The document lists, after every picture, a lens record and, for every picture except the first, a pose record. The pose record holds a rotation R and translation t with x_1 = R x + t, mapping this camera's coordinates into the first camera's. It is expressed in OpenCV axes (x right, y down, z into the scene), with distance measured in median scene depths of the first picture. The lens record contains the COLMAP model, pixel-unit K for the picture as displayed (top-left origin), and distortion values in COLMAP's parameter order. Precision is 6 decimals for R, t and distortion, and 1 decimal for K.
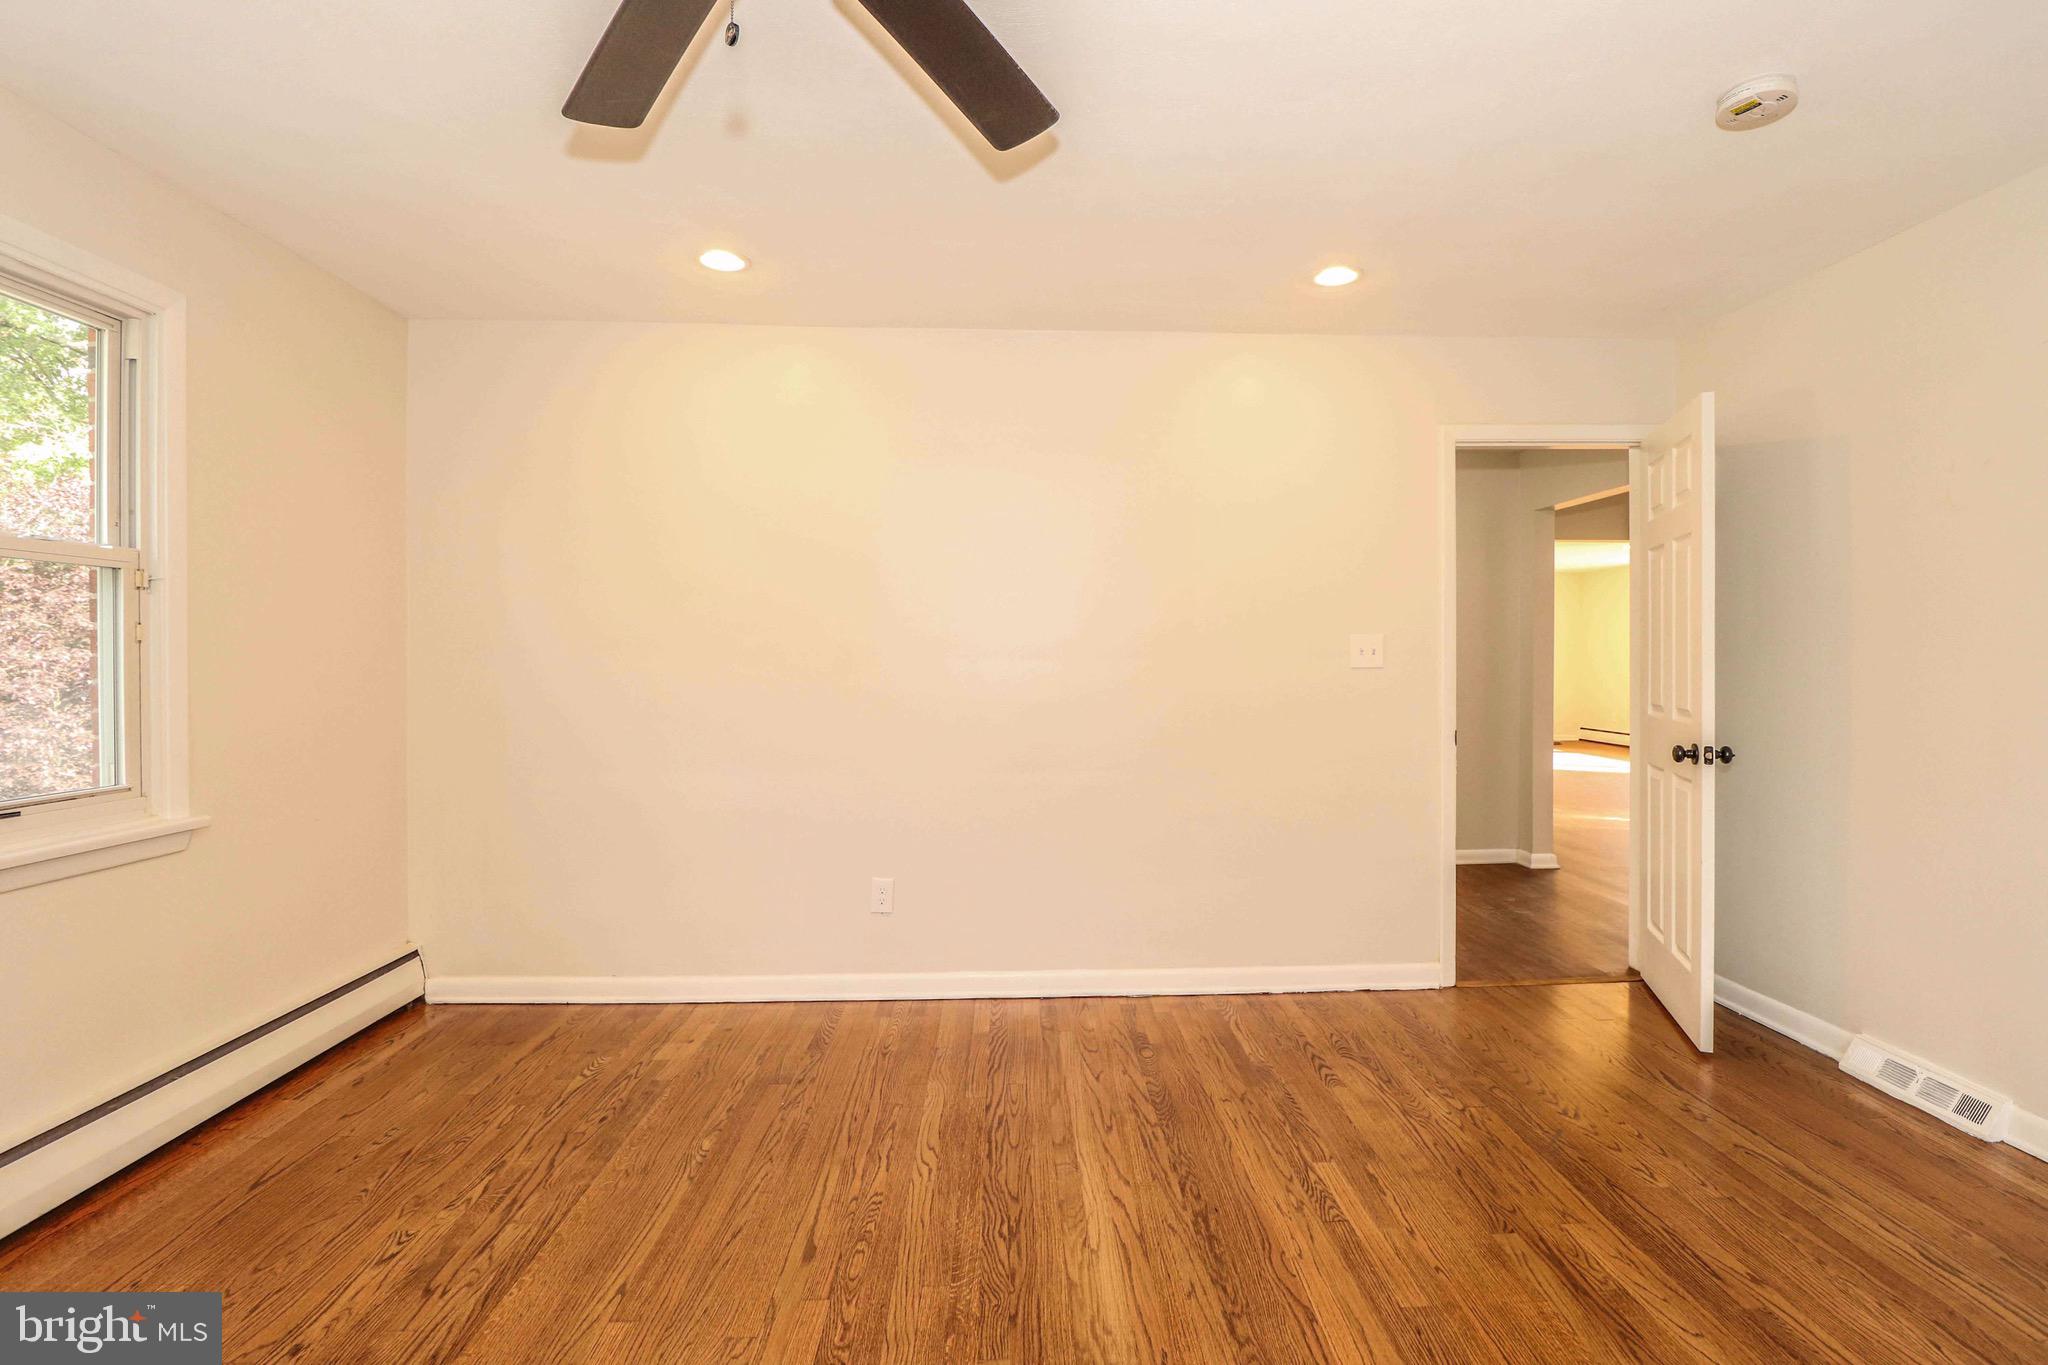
lens RADIAL K [[971.5, 0, 1070.9], [0, 971.5, 676.2], [0, 0, 1]] dist [-0.002939, -0.011584]
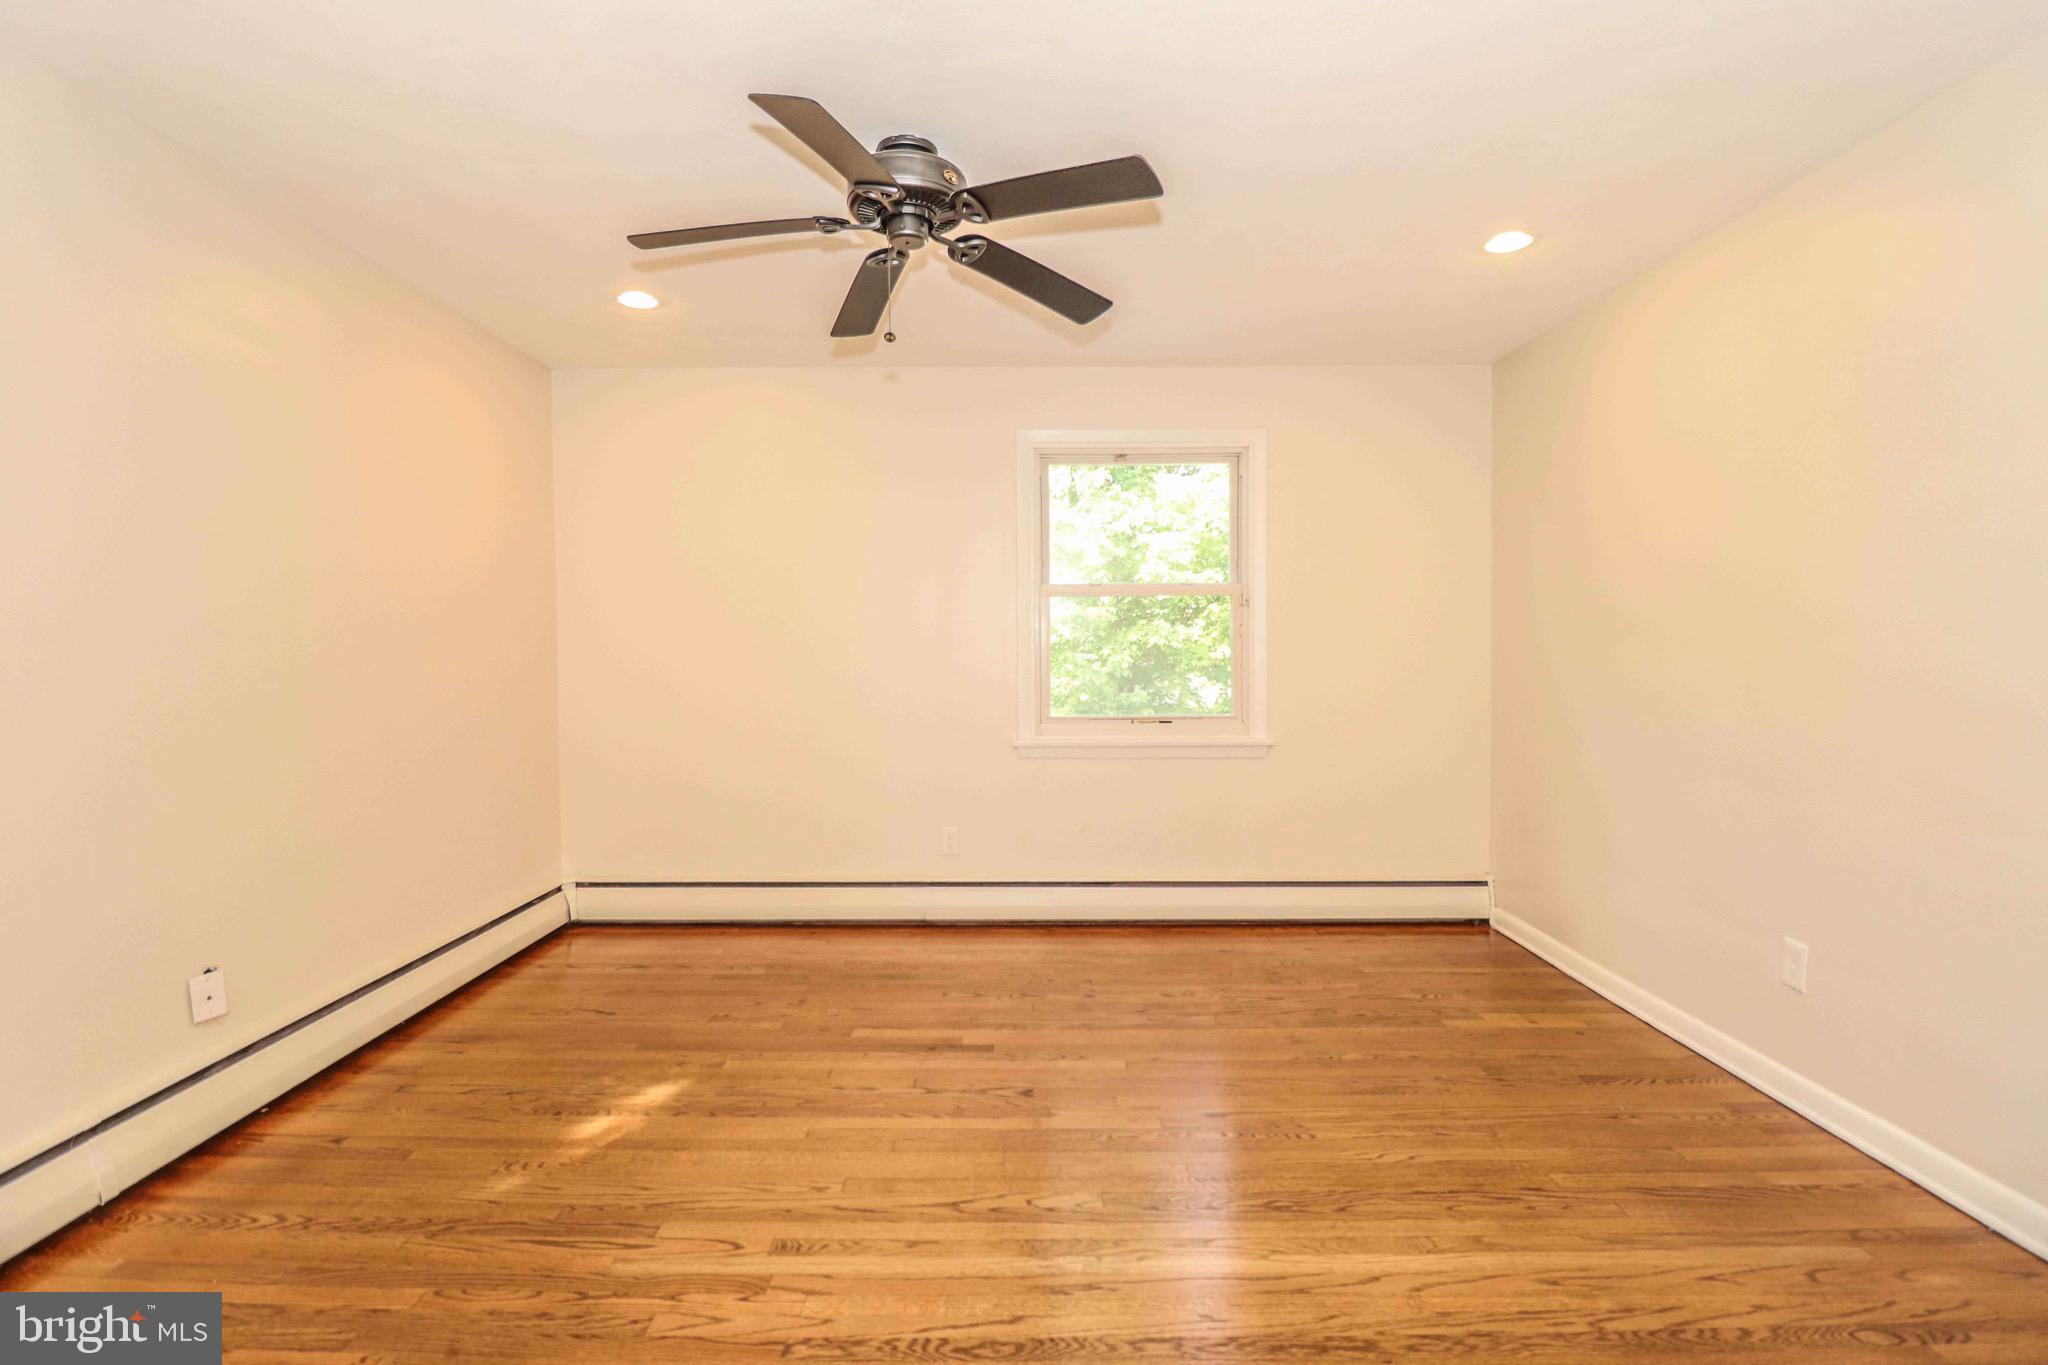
lens RADIAL K [[969.8, 0, 1011.3], [0, 969.8, 647.1], [0, 0, 1]] dist [-0.000692, -0.010087]
pose [[-0.064068, -0.000844, -0.997945, 0.802141], [-0.011286, 0.999936, -0.000121, -0.007441], [0.997882, 0.011255, -0.064073, 0.645433]]
